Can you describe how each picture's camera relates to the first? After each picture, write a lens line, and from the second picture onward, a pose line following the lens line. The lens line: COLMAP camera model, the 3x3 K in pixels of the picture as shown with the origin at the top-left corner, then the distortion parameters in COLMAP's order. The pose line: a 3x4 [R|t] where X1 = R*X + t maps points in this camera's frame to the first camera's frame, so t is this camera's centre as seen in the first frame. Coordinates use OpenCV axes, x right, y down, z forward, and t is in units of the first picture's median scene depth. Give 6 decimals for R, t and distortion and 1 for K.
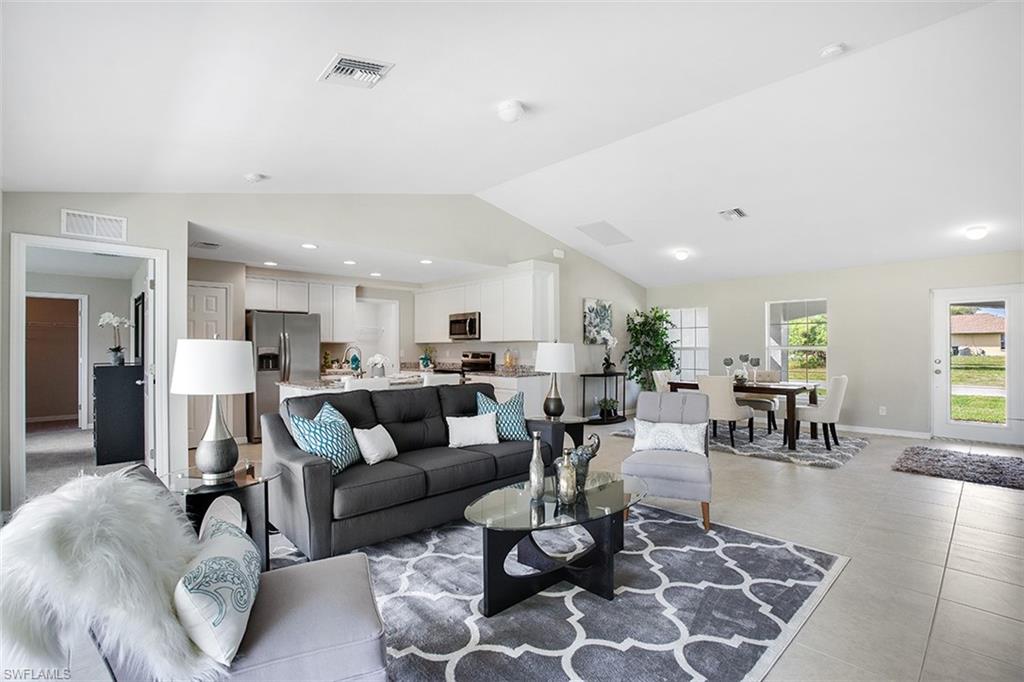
lens RADIAL K [[460.0, 0, 509.8], [0, 460.0, 345.2], [0, 0, 1]] dist [-0.000354, 0.000248]
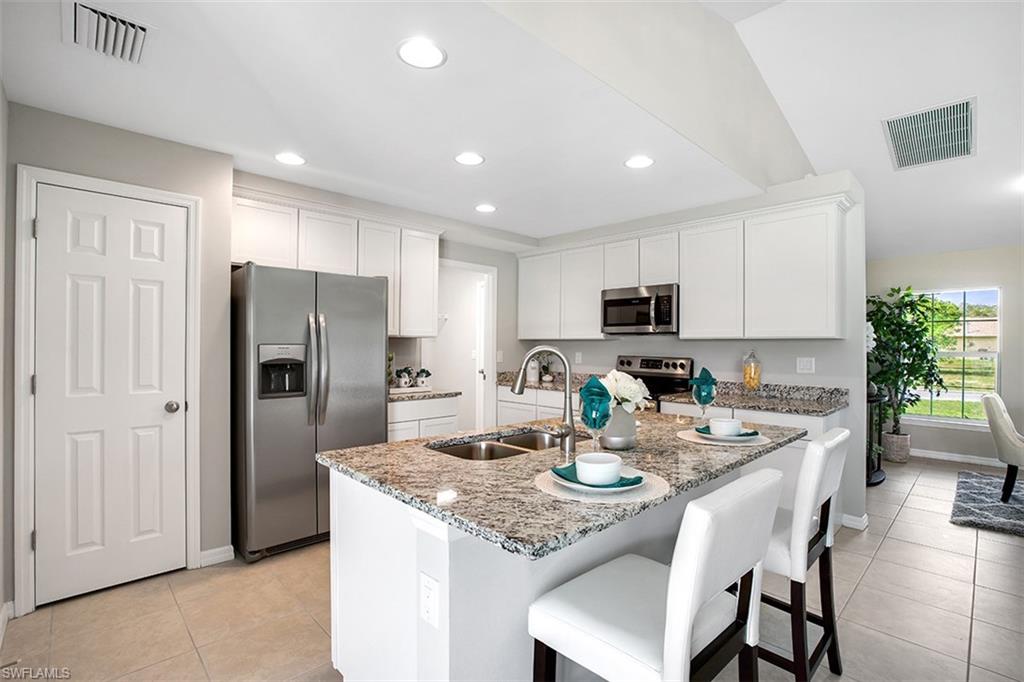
lens RADIAL K [[460.0, 0, 516.9], [0, 460.0, 342.5], [0, 0, 1]] dist [-0.000354, 0.000248]
pose [[0.999201, 0.013169, 0.037726, -0.269991], [-0.013163, 0.999913, -0.000416, -0.000720], [-0.037728, -0.000081, 0.999288, 0.468558]]
